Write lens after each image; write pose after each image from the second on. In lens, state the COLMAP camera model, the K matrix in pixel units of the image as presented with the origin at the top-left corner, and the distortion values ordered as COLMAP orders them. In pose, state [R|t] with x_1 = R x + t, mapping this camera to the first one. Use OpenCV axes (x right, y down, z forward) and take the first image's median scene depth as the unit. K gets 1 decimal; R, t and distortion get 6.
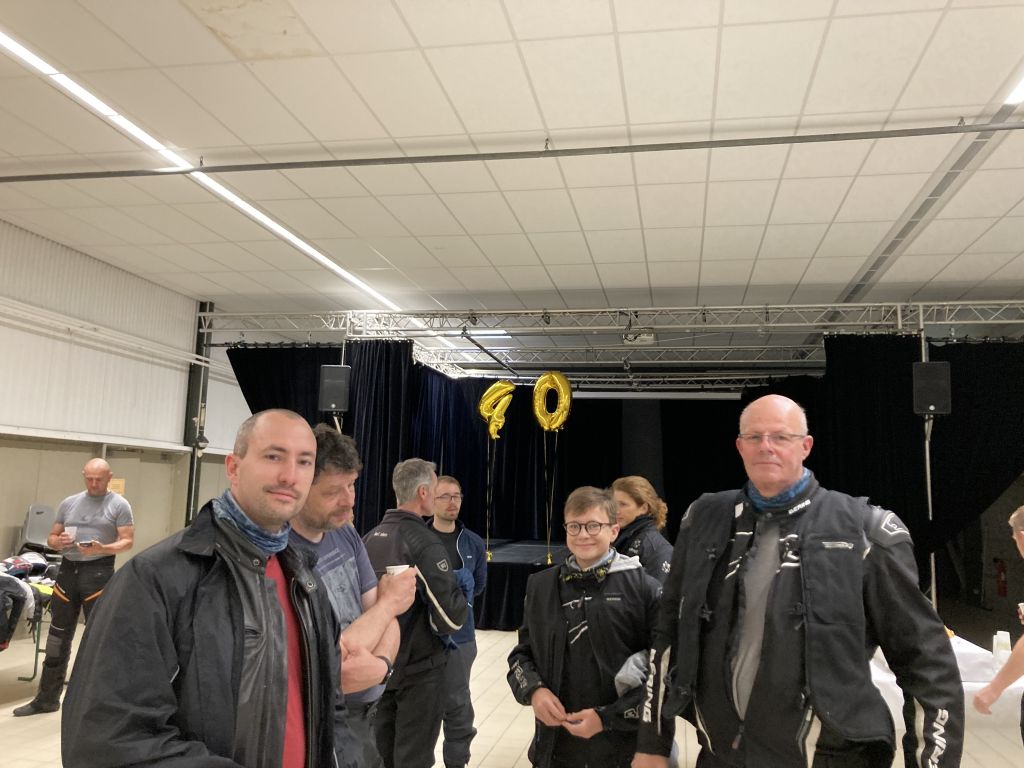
lens RADIAL K [[841.8, 0, 510.7], [0, 841.8, 382.2], [0, 0, 1]] dist [0.006904, 0.000039]
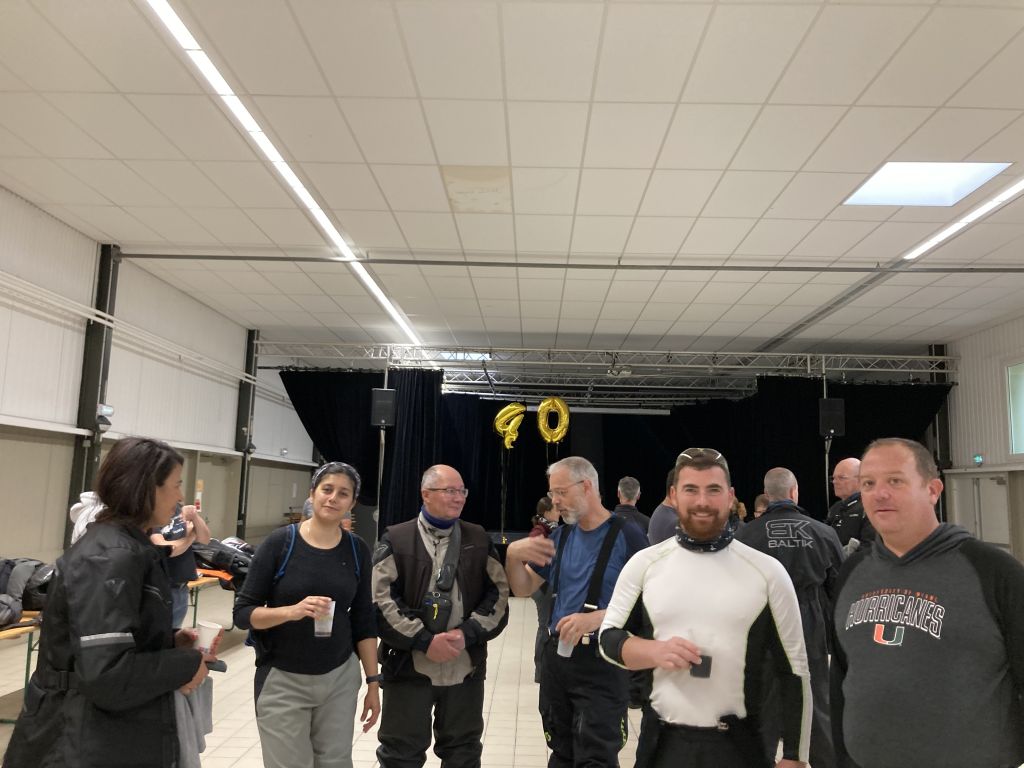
lens RADIAL K [[841.8, 0, 510.7], [0, 841.8, 382.2], [0, 0, 1]] dist [0.006904, 0.000039]
pose [[0.986050, 0.020775, 0.165147, -0.225056], [-0.021754, 0.999755, 0.004122, -0.038657], [-0.165021, -0.007657, 0.986260, -0.256844]]
